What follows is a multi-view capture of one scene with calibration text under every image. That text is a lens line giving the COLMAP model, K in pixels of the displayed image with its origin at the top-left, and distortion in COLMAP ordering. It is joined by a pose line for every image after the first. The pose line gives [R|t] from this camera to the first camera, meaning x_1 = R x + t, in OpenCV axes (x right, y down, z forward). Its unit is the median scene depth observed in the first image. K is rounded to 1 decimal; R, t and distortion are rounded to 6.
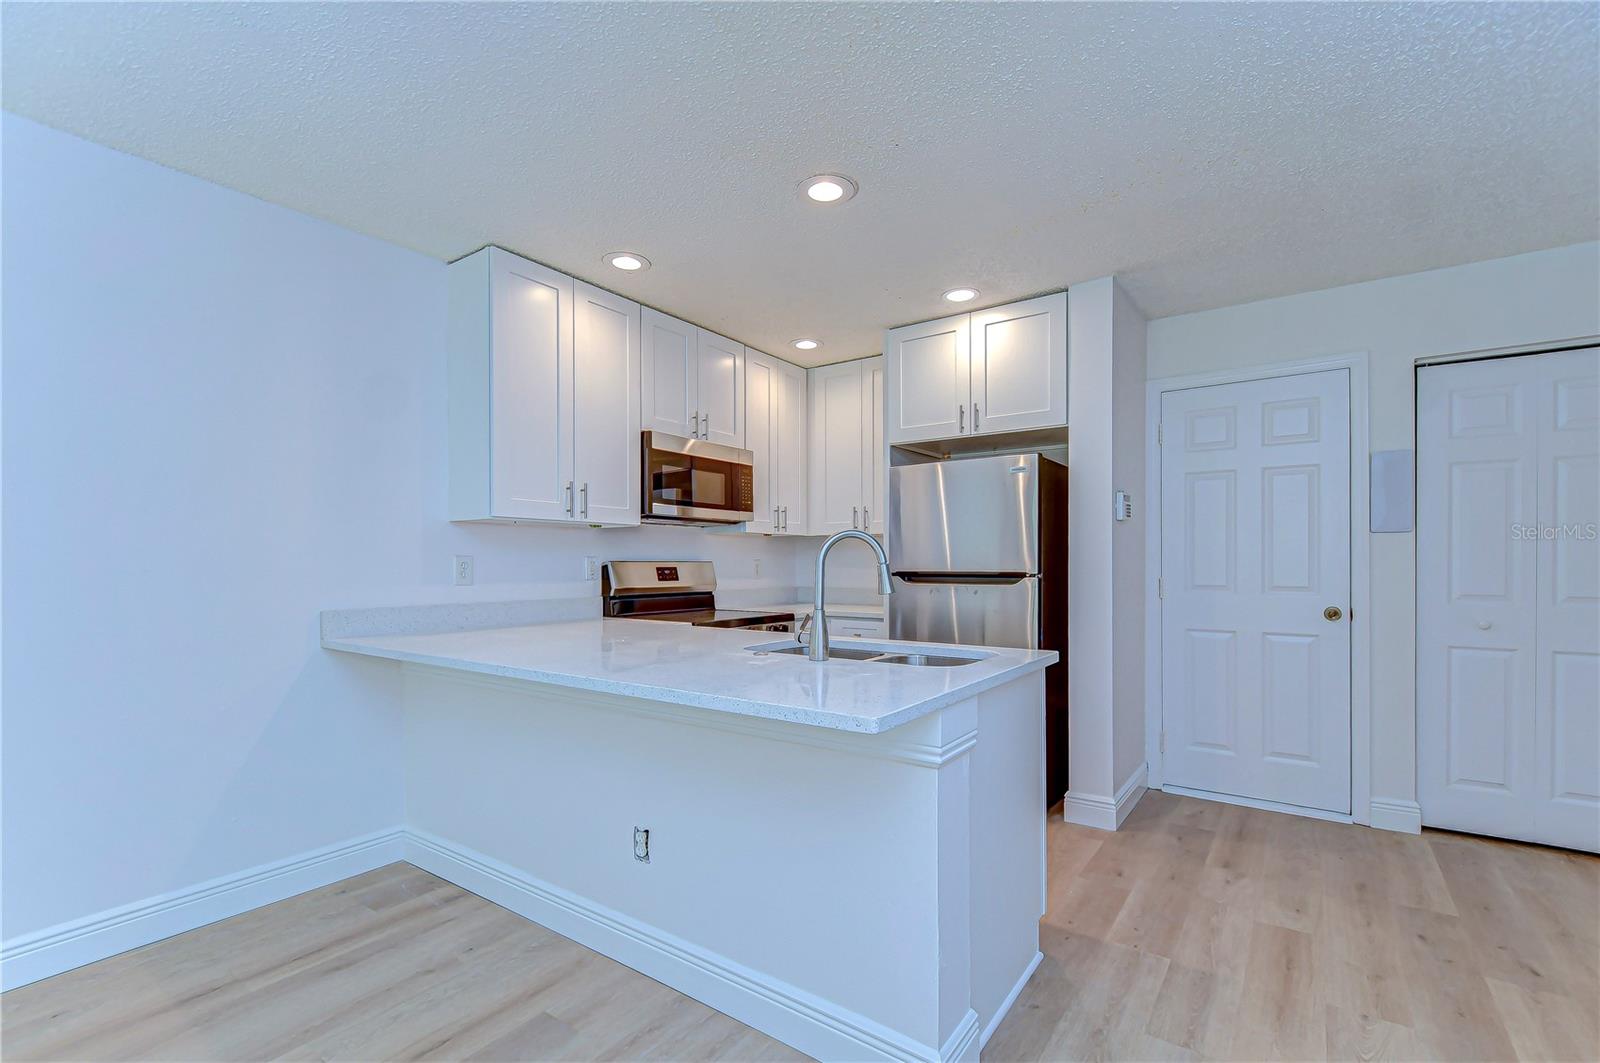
lens RADIAL K [[704.6, 0, 790.4], [0, 704.6, 566.0], [0, 0, 1]] dist [0.005026, -0.003854]
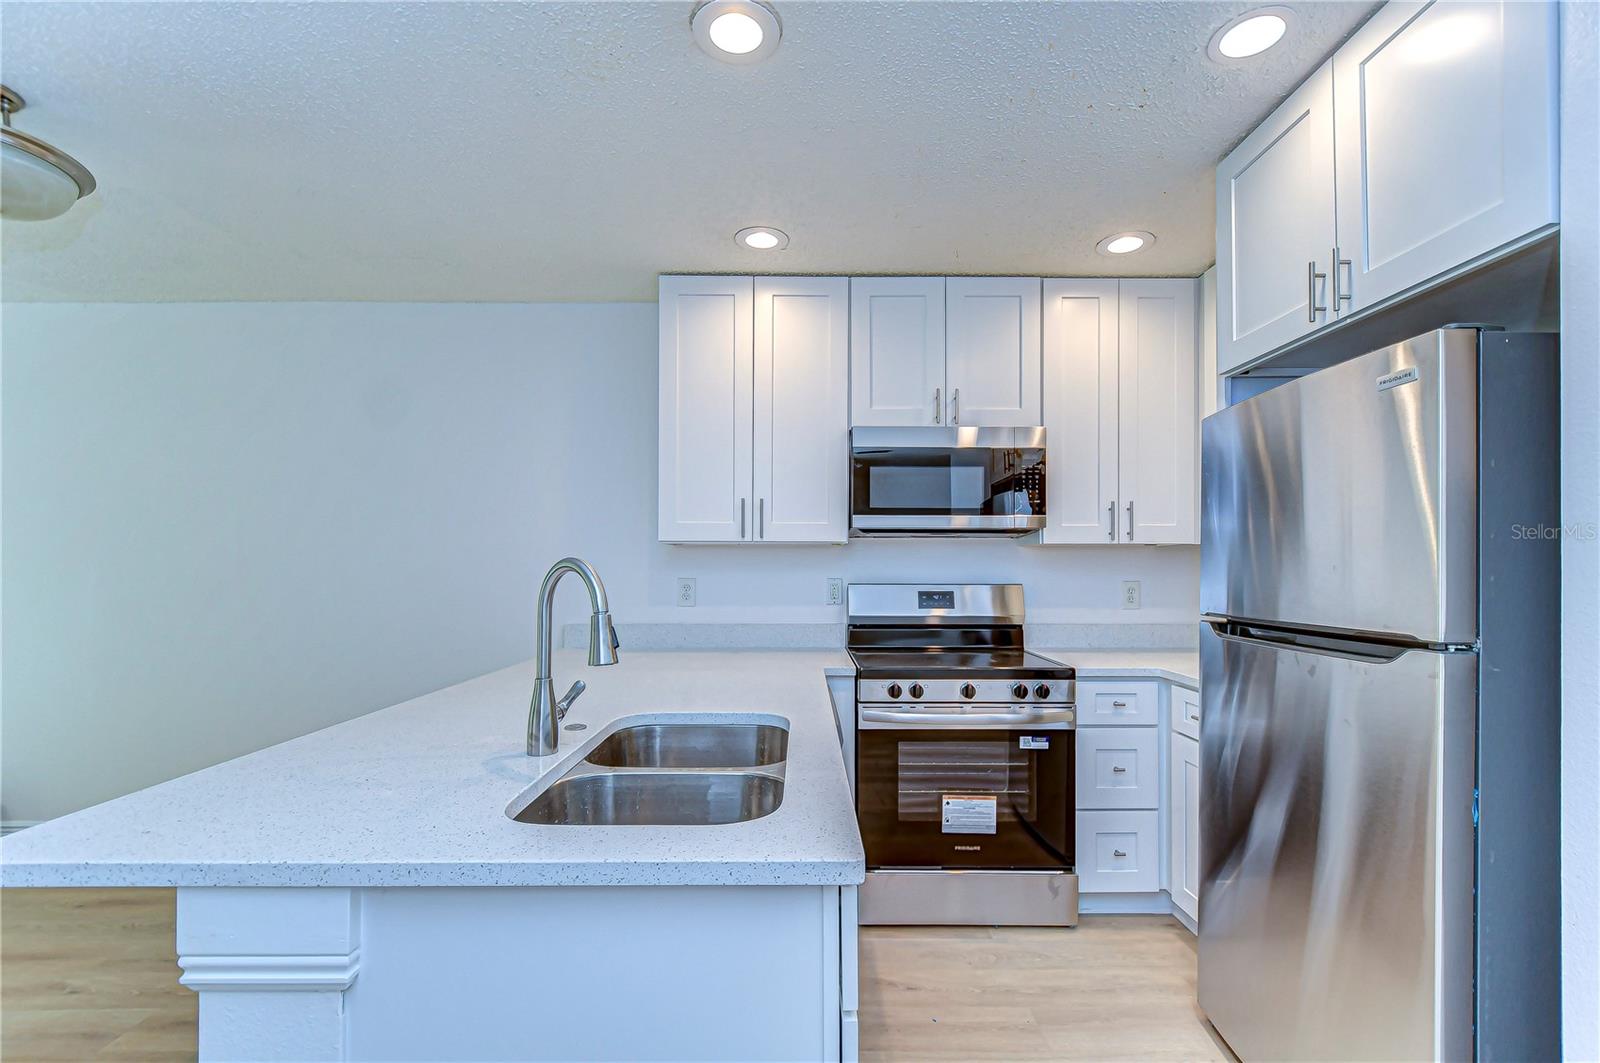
lens RADIAL K [[704.6, 0, 808.1], [0, 704.6, 563.5], [0, 0, 1]] dist [0.005026, -0.003854]
pose [[0.593729, -0.003637, -0.804657, 0.444240], [-0.004381, 0.999960, -0.007752, -0.026320], [0.804653, 0.008128, 0.593689, 0.486076]]
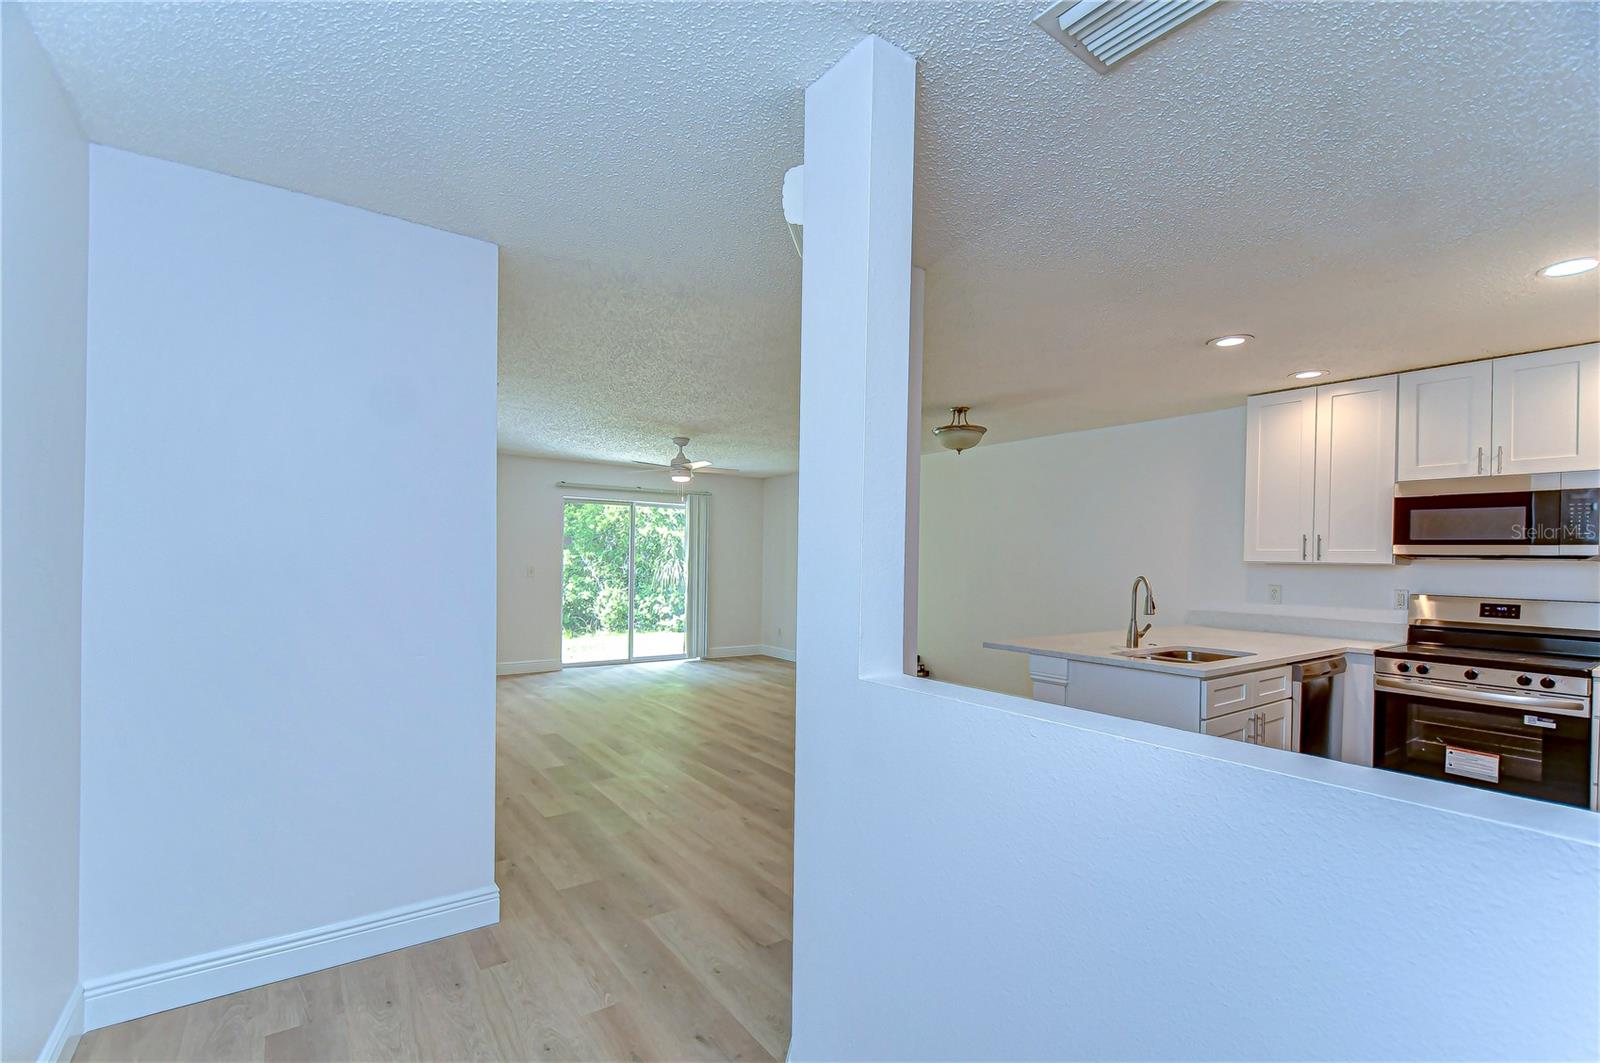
lens RADIAL K [[704.6, 0, 793.2], [0, 704.6, 559.8], [0, 0, 1]] dist [0.005026, -0.003854]
pose [[-0.320739, -0.002964, -0.947163, 1.251492], [-0.020393, 0.999785, 0.003777, -0.050551], [0.946948, 0.020527, -0.320731, 0.452511]]
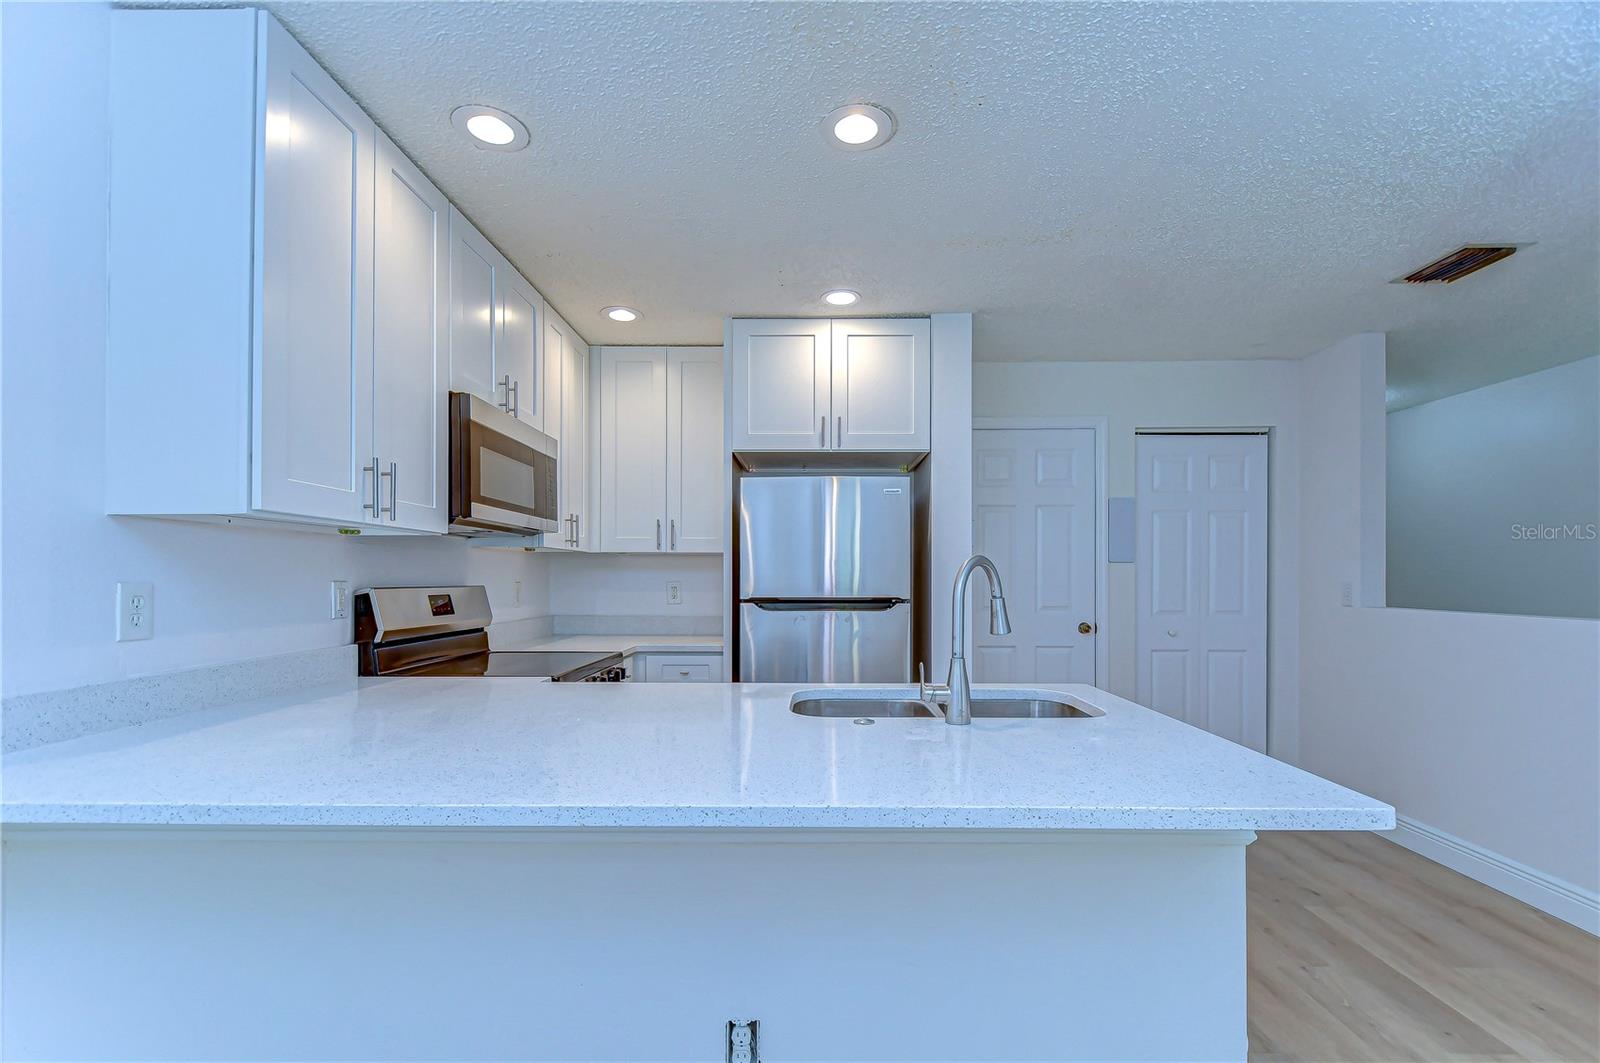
lens RADIAL K [[704.6, 0, 818.5], [0, 704.6, 576.4], [0, 0, 1]] dist [0.005026, -0.003854]
pose [[0.811314, 0.003085, 0.584603, -0.325959], [-0.000043, 0.999986, -0.005217, -0.014963], [-0.584611, 0.004208, 0.811303, 0.269987]]
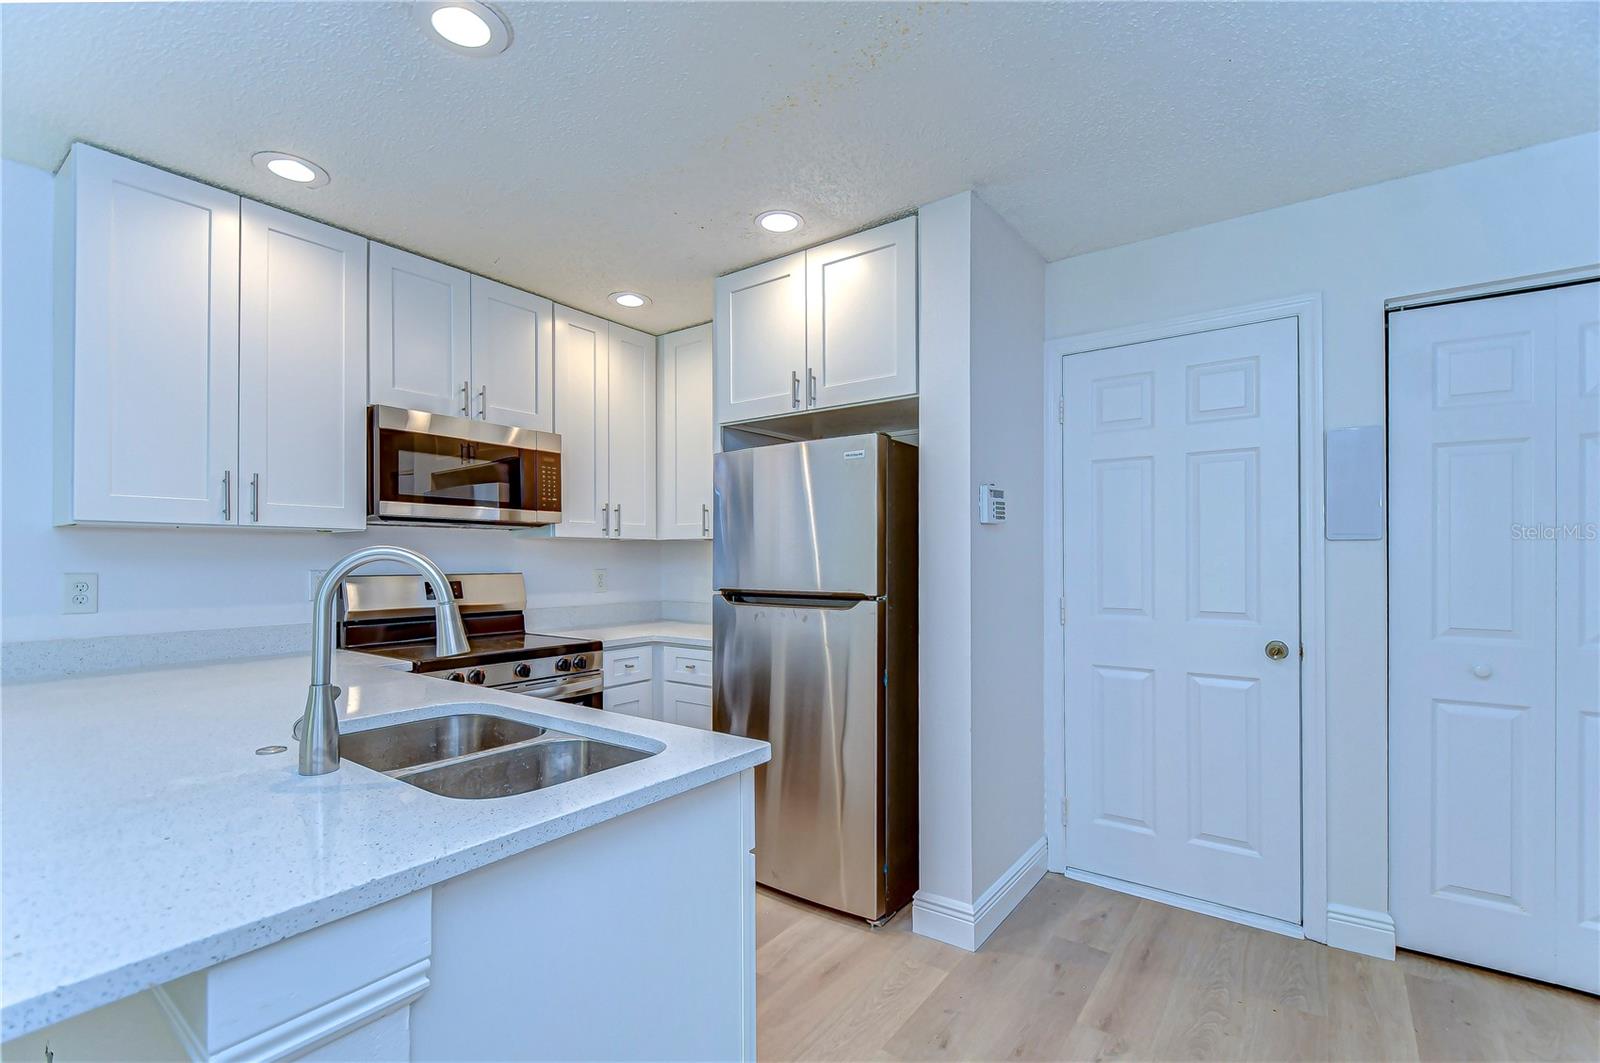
lens RADIAL K [[704.6, 0, 798.8], [0, 704.6, 558.0], [0, 0, 1]] dist [0.005026, -0.003854]
pose [[0.999975, -0.000143, -0.007114, 0.266894], [0.000111, 0.999990, -0.004511, -0.024464], [0.007115, 0.004510, 0.999965, 0.252671]]
